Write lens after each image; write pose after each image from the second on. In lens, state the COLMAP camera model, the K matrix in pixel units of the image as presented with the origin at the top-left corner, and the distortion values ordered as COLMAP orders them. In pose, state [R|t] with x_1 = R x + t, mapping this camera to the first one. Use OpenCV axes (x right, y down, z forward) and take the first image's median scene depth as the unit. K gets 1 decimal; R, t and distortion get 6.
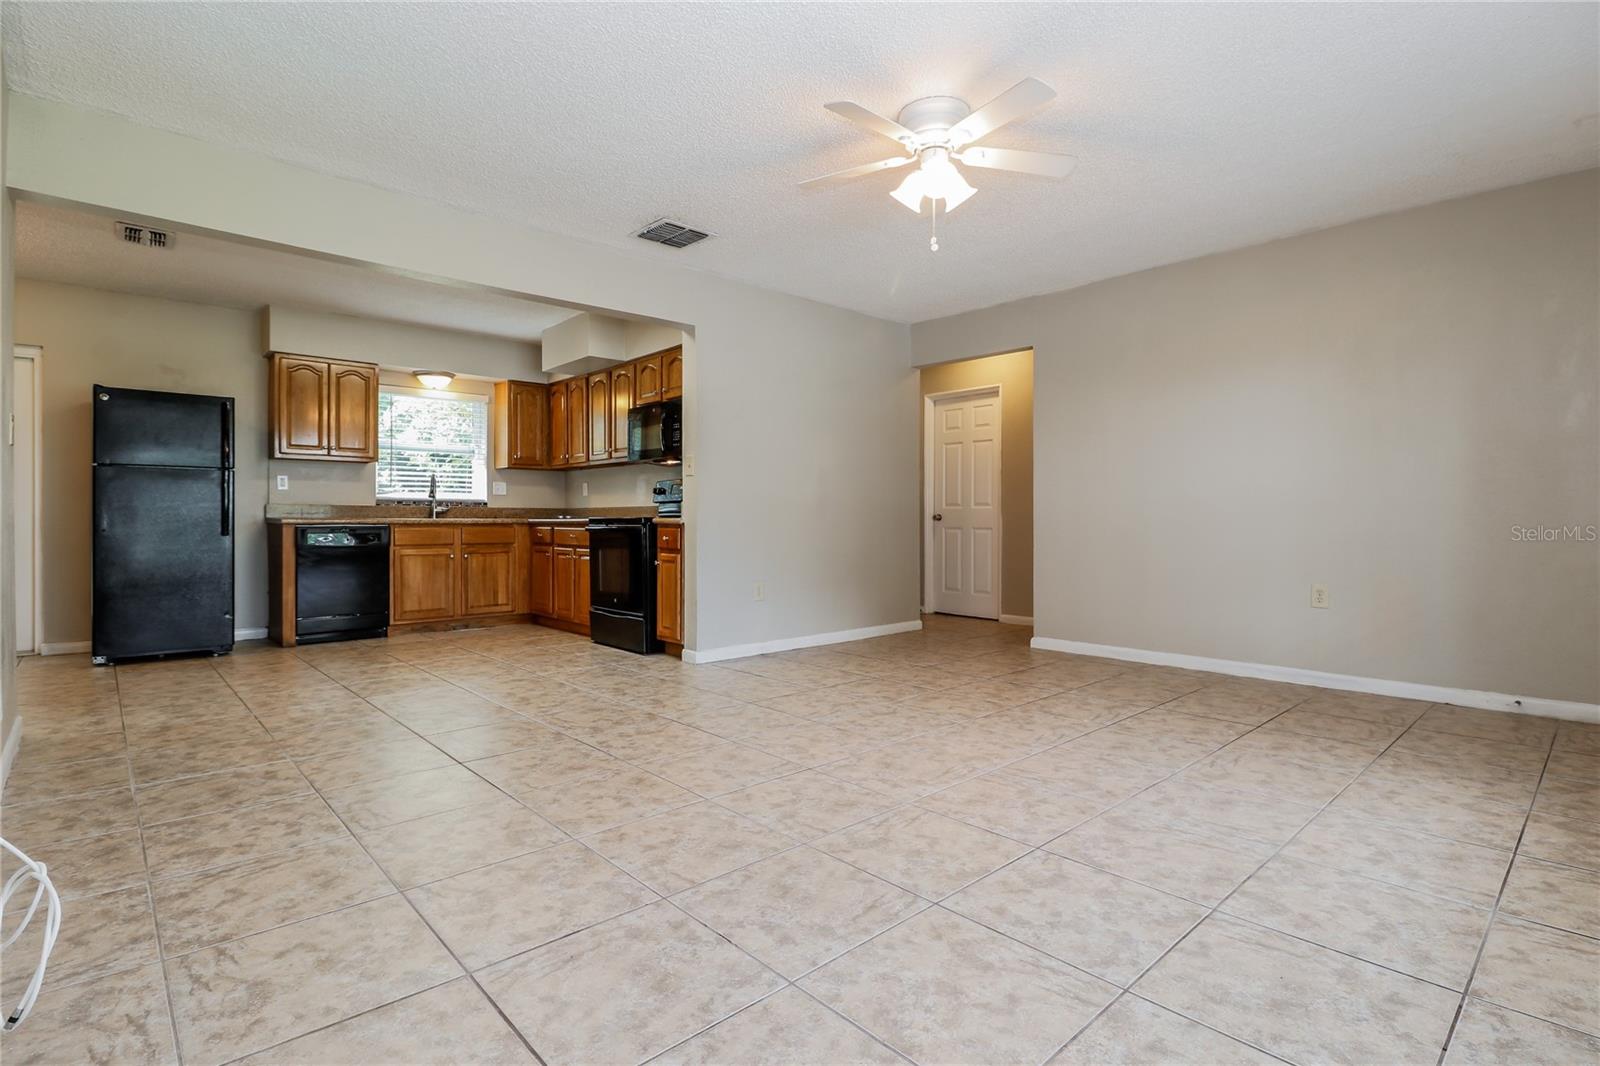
lens RADIAL K [[780.6, 0, 823.0], [0, 780.6, 529.0], [0, 0, 1]] dist [0.001214, -0.011678]
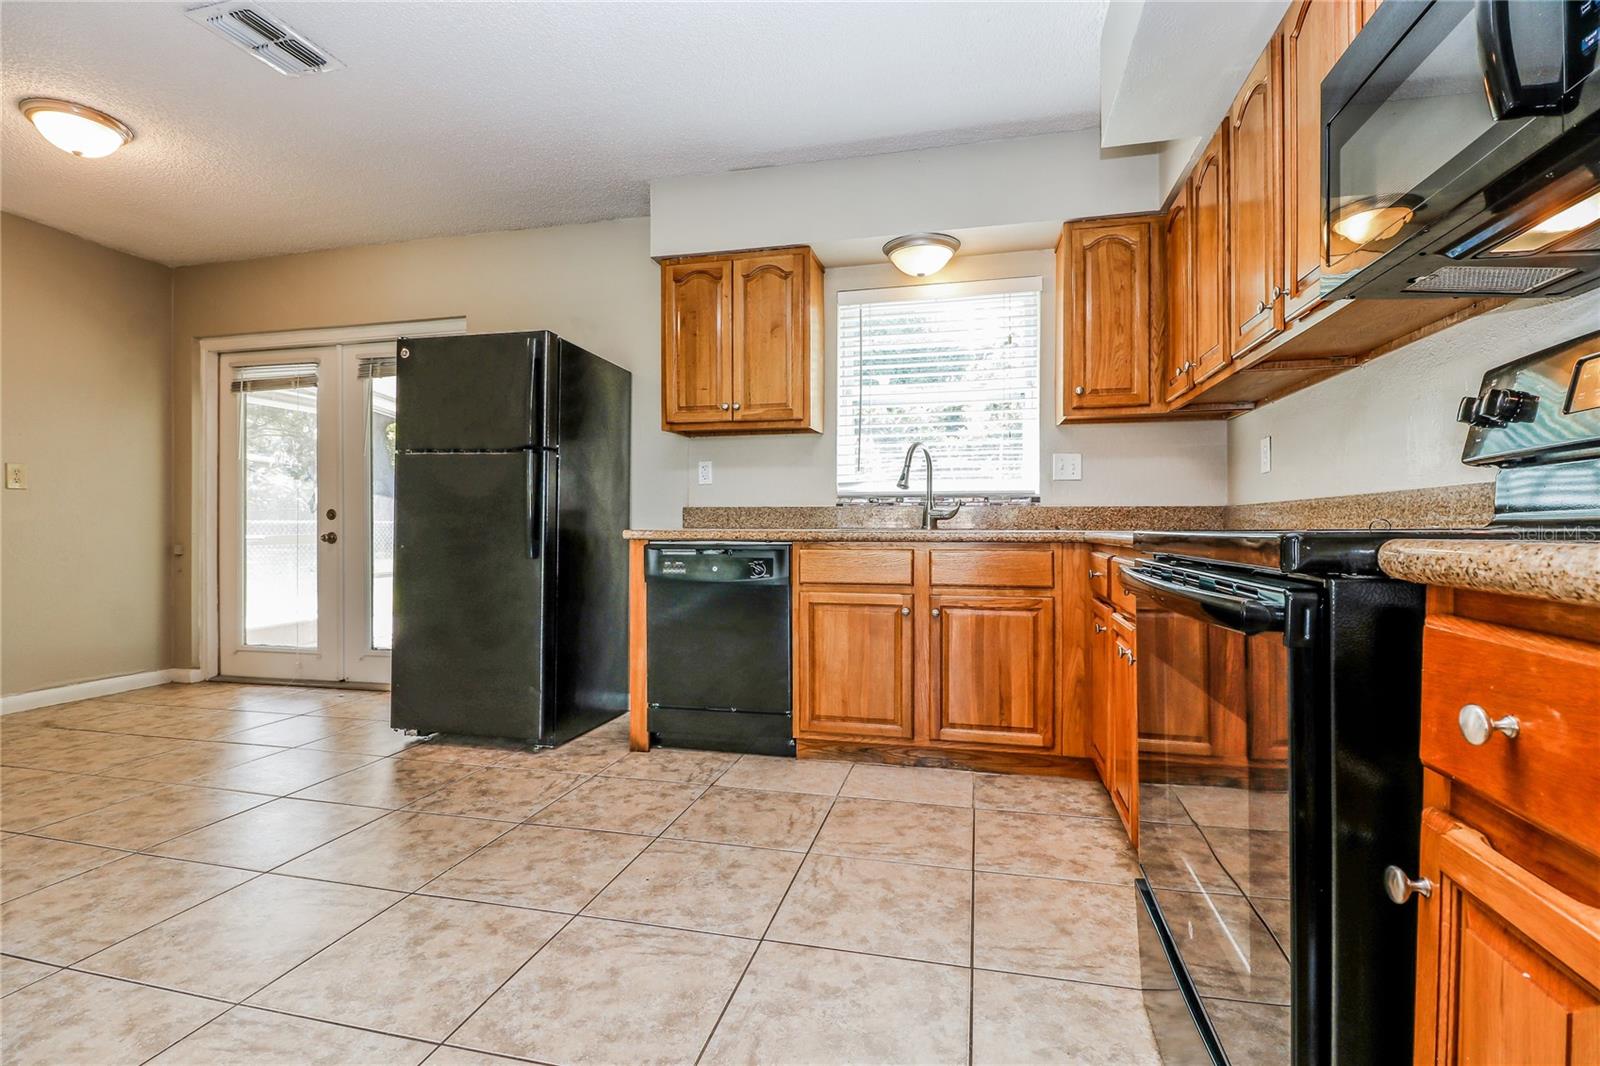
lens RADIAL K [[756.0, 0, 791.1], [0, 756.0, 524.5], [0, 0, 1]] dist [0.015005, -0.010347]
pose [[0.539361, -0.000210, -0.842074, -0.128693], [-0.013422, 0.999871, -0.008847, -0.011426], [0.841967, 0.016074, 0.539289, 0.669299]]
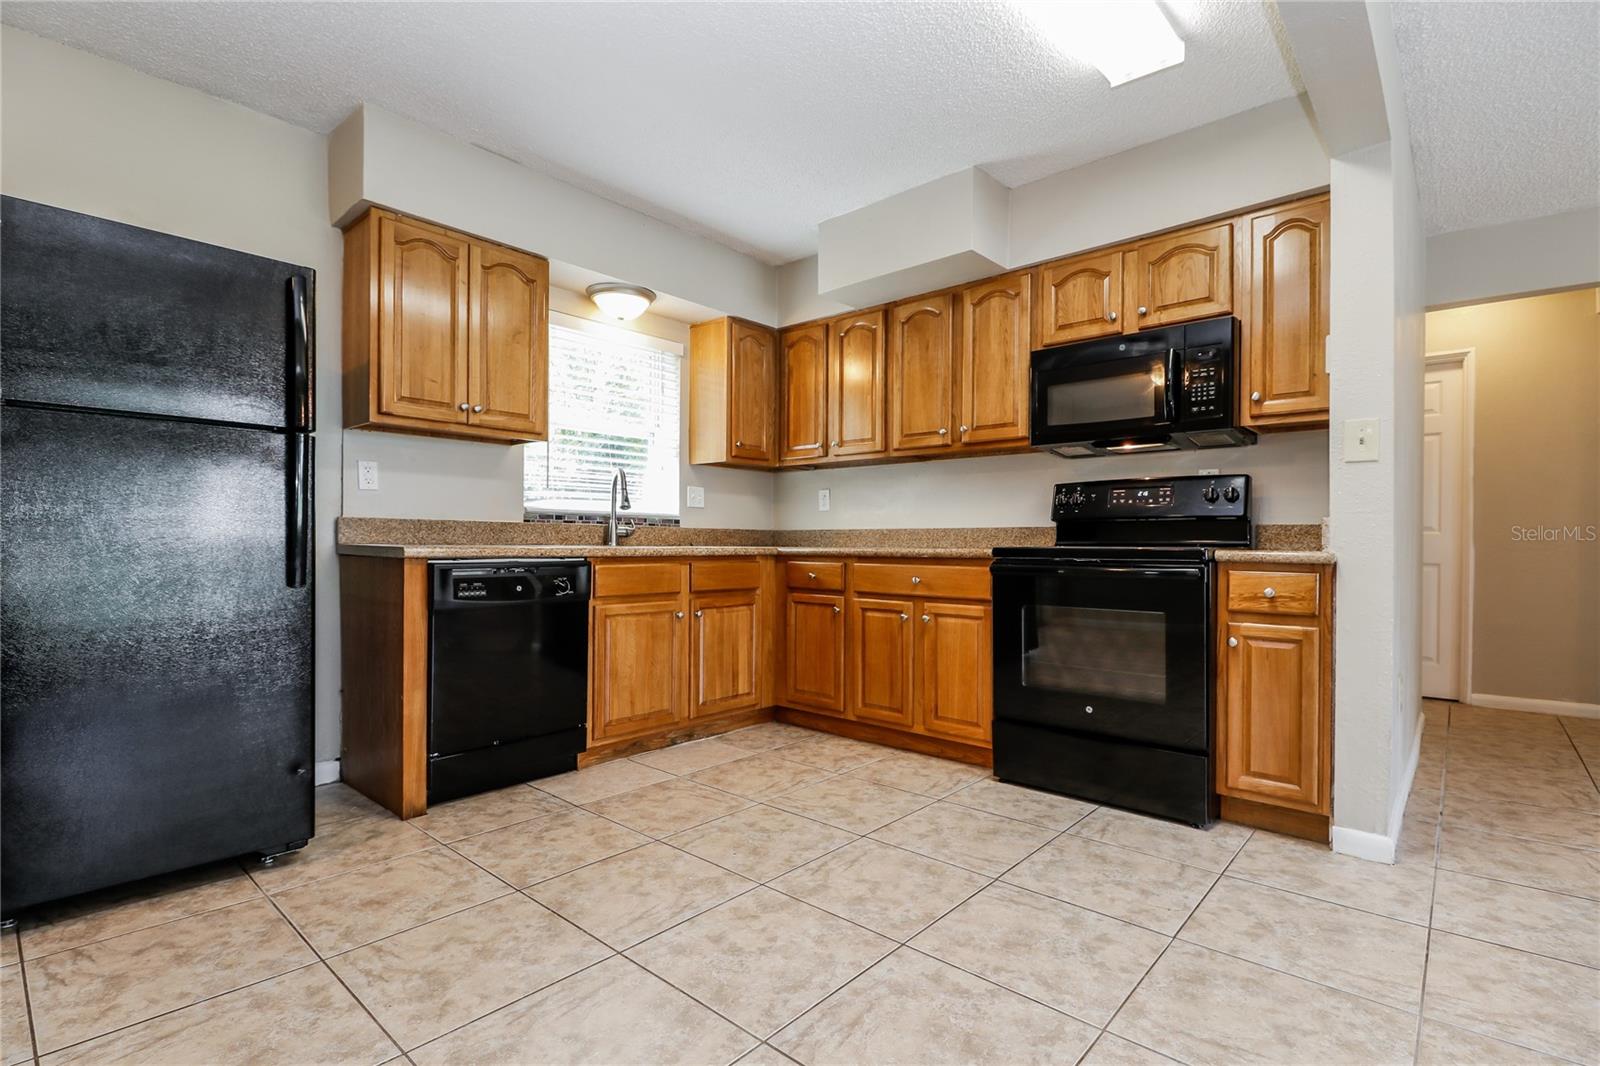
lens RADIAL K [[761.3, 0, 820.7], [0, 761.3, 544.5], [0, 0, 1]] dist [0.003499, -0.007660]
pose [[0.994586, 0.005355, 0.103779, -0.414454], [-0.003734, 0.999868, -0.015806, -0.006340], [-0.103850, 0.015333, 0.994475, 0.435635]]
